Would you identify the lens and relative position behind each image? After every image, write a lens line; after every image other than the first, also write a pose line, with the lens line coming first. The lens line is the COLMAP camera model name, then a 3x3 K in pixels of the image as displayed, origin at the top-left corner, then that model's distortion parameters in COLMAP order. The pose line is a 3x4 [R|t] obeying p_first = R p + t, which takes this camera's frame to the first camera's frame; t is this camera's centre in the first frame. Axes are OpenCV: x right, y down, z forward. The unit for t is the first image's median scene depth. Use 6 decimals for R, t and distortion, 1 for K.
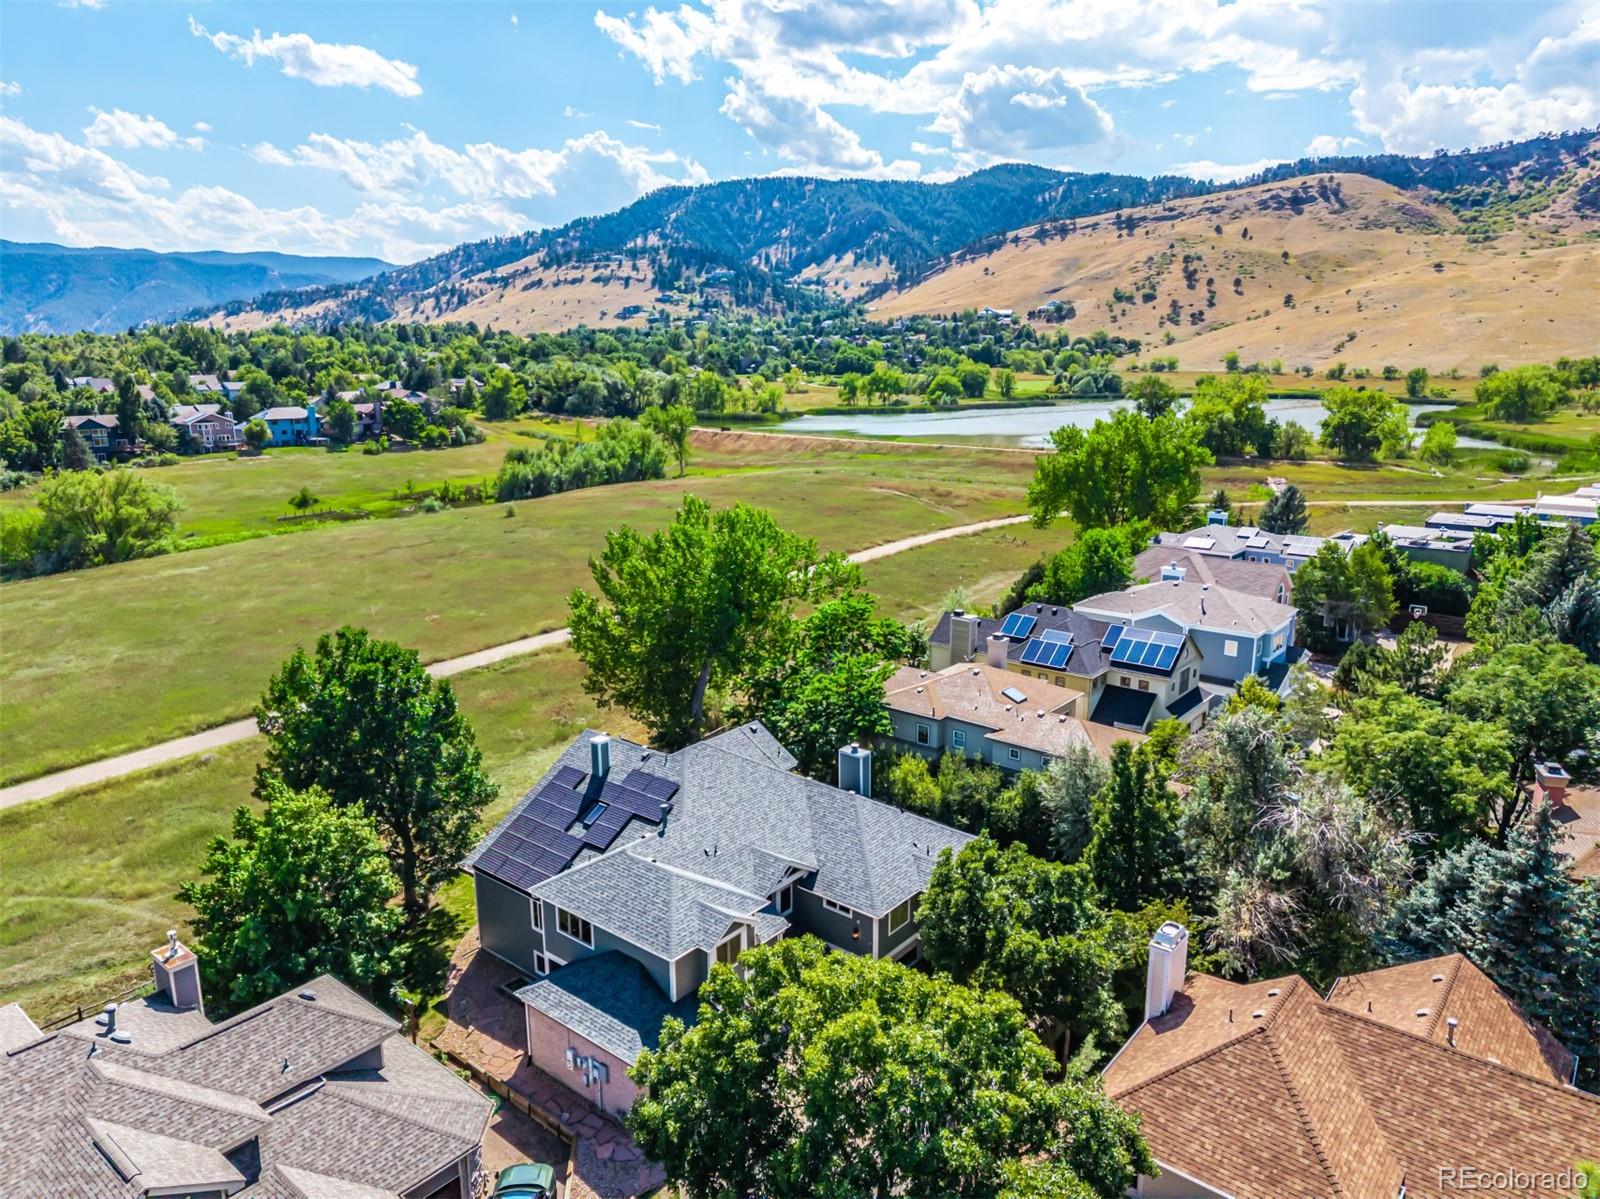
lens RADIAL K [[1077.7, 0, 804.1], [0, 1077.7, 603.3], [0, 0, 1]] dist [0.024396, -0.013953]
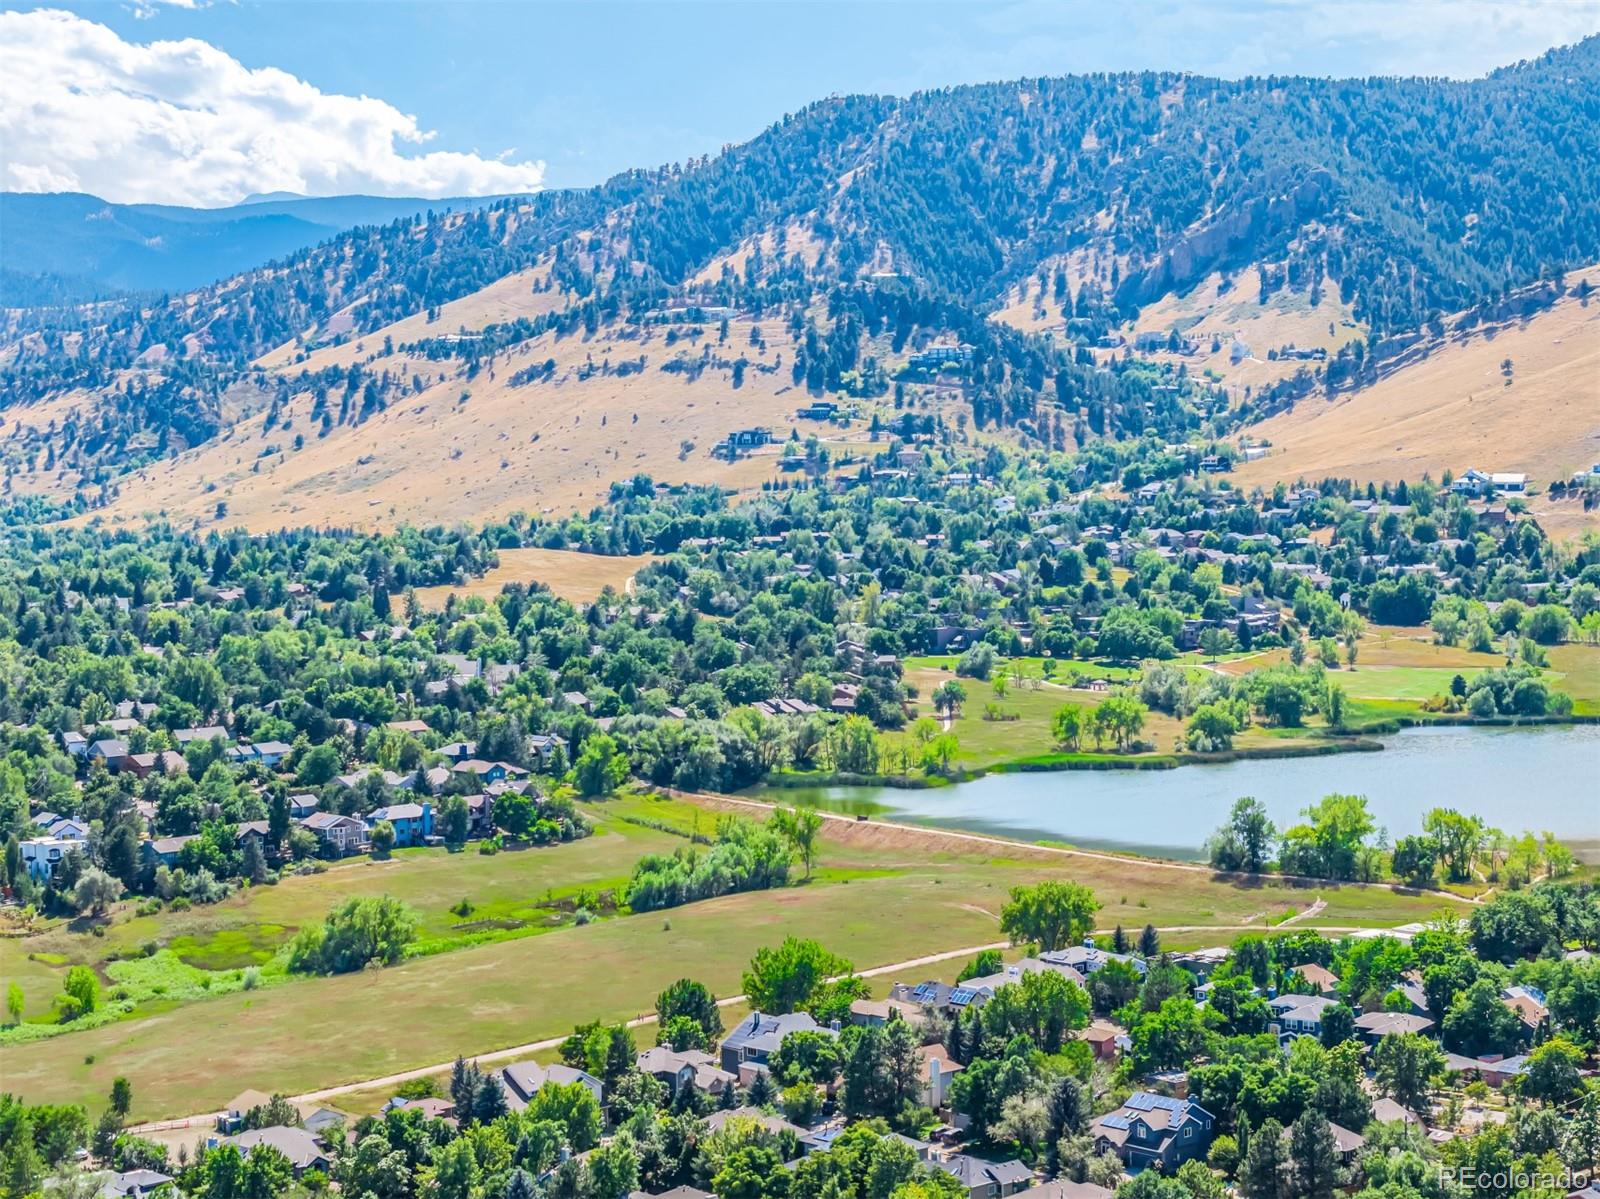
lens RADIAL K [[3139.0, 0, 798.4], [0, 3139.0, 599.6], [0, 0, 1]] dist [0.162874, 0.000000]
pose [[0.990820, -0.003621, -0.135136, 0.041154], [-0.018680, 0.986384, -0.163394, 0.014845], [0.133888, 0.164418, 0.977262, -0.284072]]
